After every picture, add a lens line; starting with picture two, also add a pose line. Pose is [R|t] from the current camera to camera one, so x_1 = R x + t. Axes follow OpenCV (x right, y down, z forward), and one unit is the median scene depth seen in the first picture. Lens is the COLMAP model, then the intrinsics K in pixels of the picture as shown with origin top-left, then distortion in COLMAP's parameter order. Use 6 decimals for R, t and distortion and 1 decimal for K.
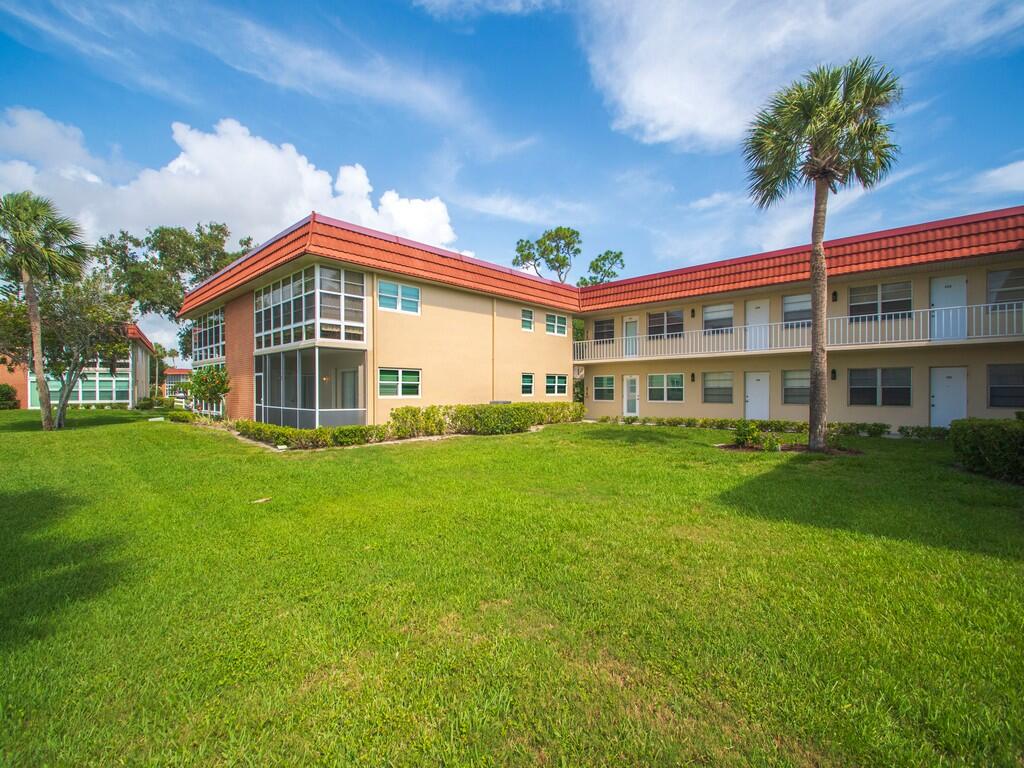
lens RADIAL K [[455.7, 0, 486.1], [0, 455.7, 406.4], [0, 0, 1]] dist [0.000037, 0.000009]
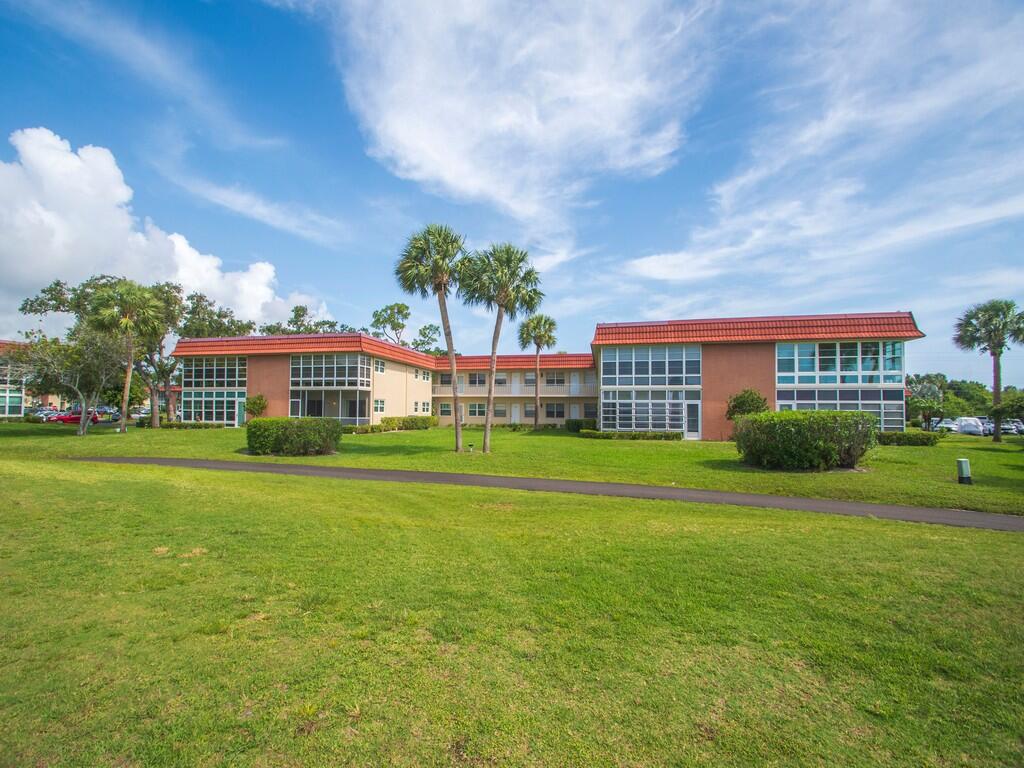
lens RADIAL K [[455.7, 0, 486.1], [0, 455.7, 406.4], [0, 0, 1]] dist [0.000037, 0.000009]
pose [[0.864731, 0.016184, 0.501974, -0.710019], [0.006042, 0.999073, -0.042618, 0.037538], [-0.502199, 0.039886, 0.863832, -0.944051]]
